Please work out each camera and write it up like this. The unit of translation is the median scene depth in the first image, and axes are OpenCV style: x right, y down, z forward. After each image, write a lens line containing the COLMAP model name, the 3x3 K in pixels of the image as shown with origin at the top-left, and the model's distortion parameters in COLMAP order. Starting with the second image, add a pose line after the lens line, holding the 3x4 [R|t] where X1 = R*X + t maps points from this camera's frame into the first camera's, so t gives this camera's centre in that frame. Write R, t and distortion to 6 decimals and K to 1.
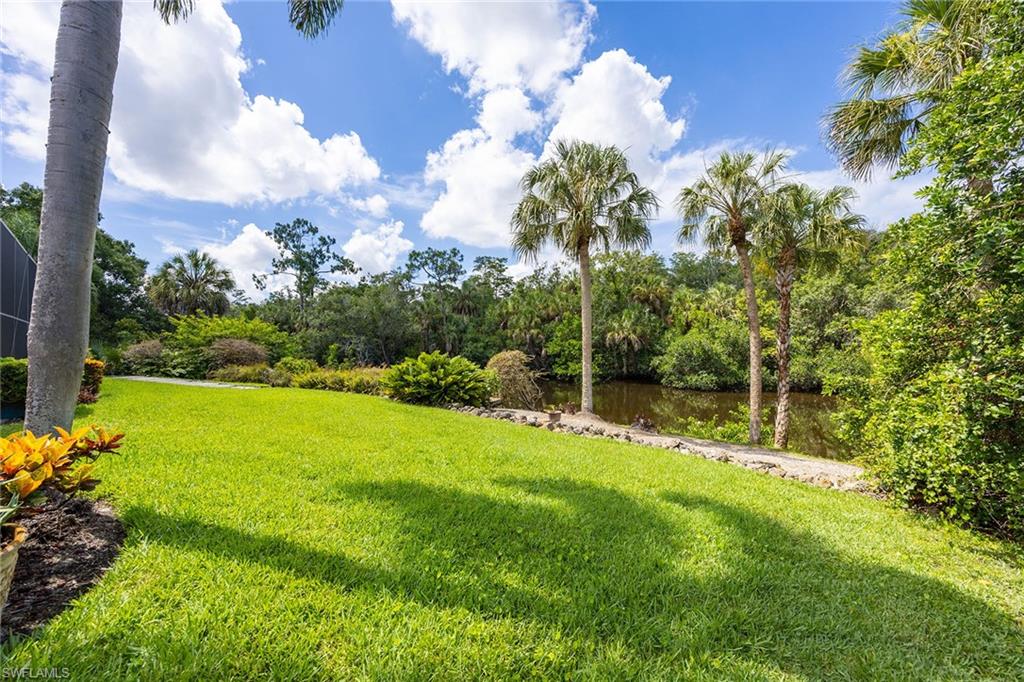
lens RADIAL K [[397.2, 0, 514.1], [0, 397.2, 338.1], [0, 0, 1]] dist [0.001761, -0.000247]
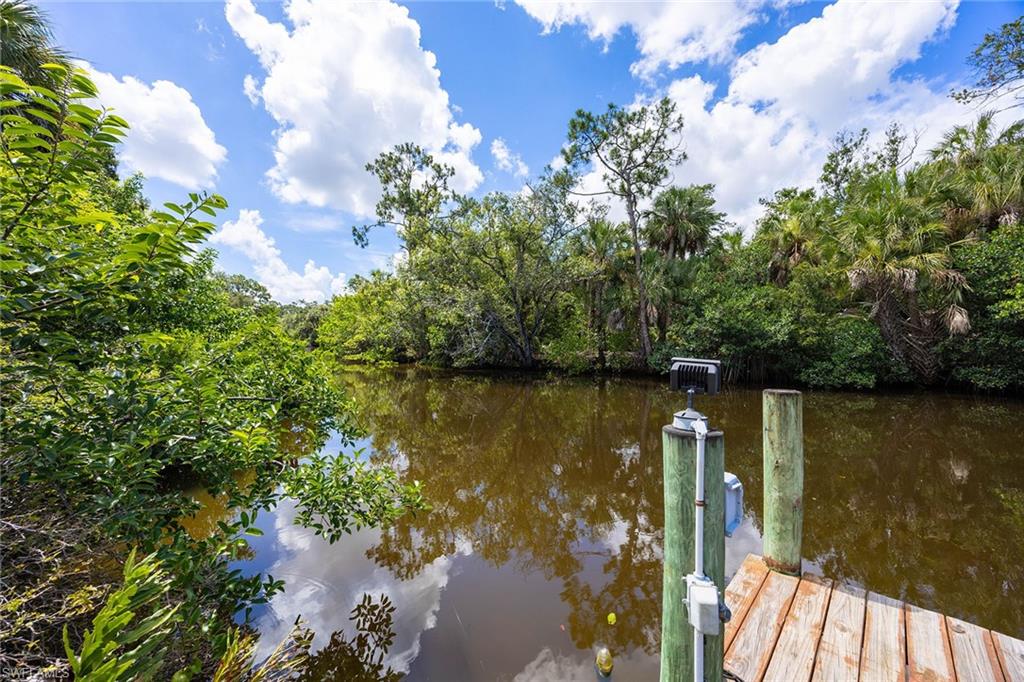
lens RADIAL K [[383.6, 0, 518.5], [0, 383.6, 338.3], [0, 0, 1]] dist [-0.000905, -0.000150]
pose [[0.946884, 0.006481, -0.321509, -0.132653], [-0.003693, 0.999950, 0.009281, 0.037309], [0.321553, -0.007601, 0.946861, 0.412475]]
